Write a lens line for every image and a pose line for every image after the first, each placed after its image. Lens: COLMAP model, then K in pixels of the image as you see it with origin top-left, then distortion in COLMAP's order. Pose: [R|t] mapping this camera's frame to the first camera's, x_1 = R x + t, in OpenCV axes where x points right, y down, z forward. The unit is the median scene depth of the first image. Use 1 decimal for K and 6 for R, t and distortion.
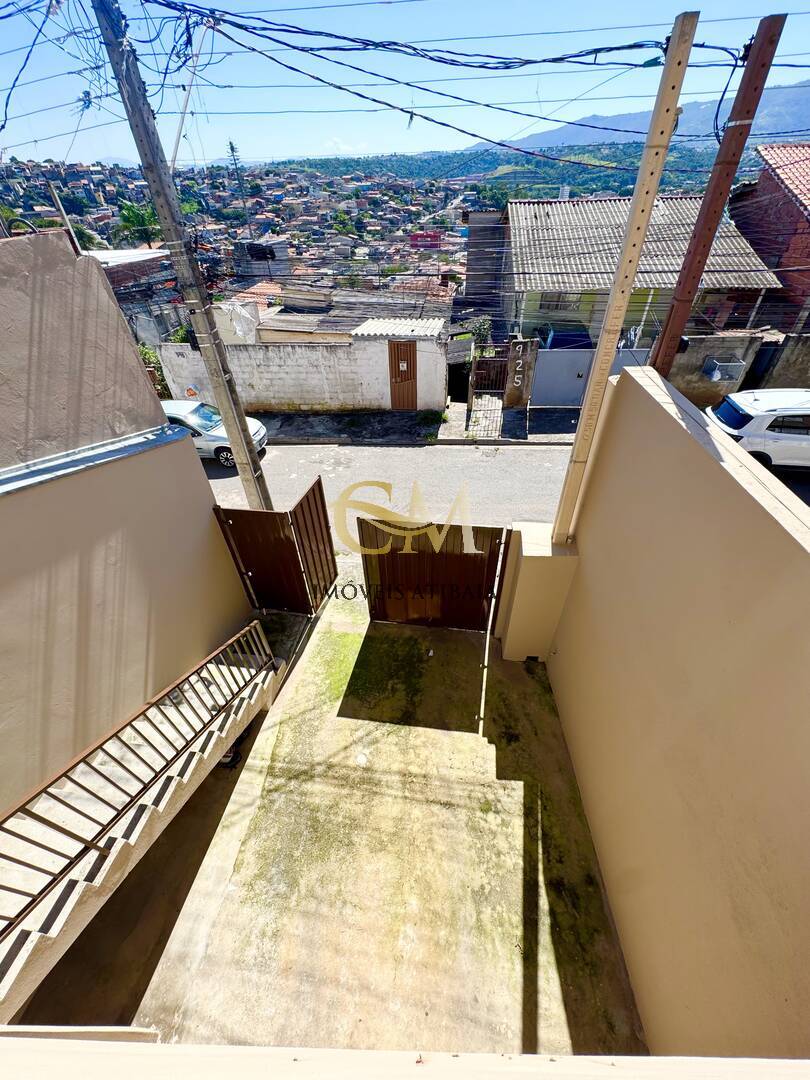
lens RADIAL K [[431.9, 0, 404.9], [0, 431.9, 540.9], [0, 0, 1]] dist [-0.002873, 0.000358]
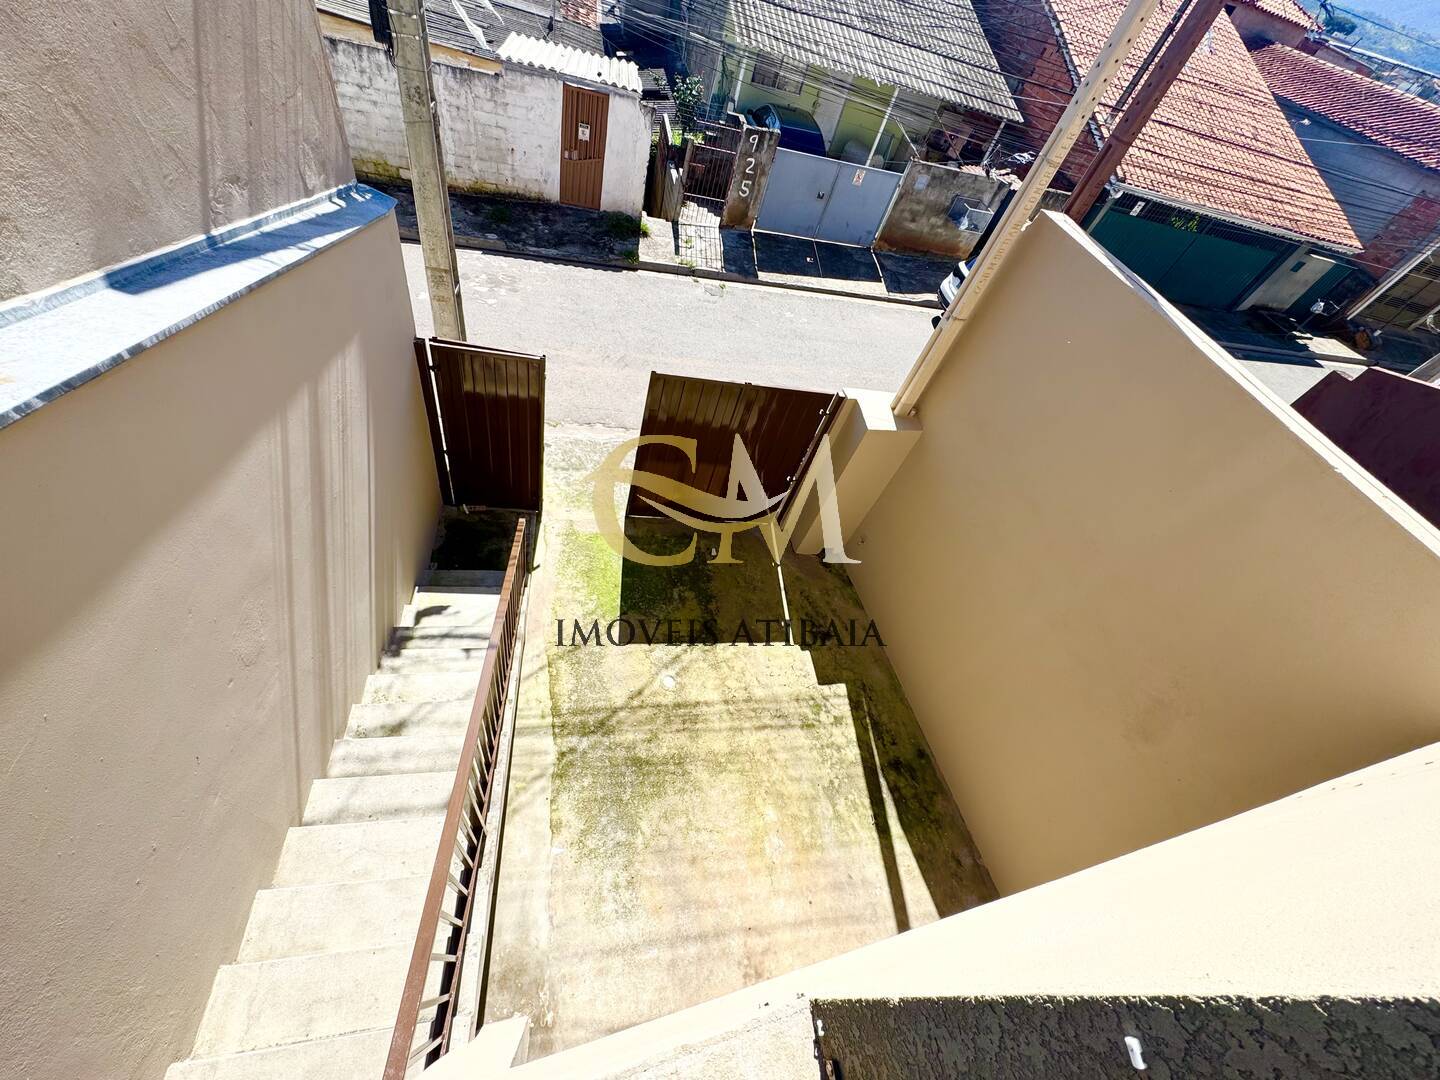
lens RADIAL K [[575.8, 0, 717.4], [0, 575.8, 538.4], [0, 0, 1]] dist [-0.002873, 0.000358]
pose [[0.925564, -0.053355, 0.374813, -0.293102], [-0.027359, 0.978005, 0.206781, 0.012228], [-0.377602, -0.201643, 0.903746, 0.032459]]
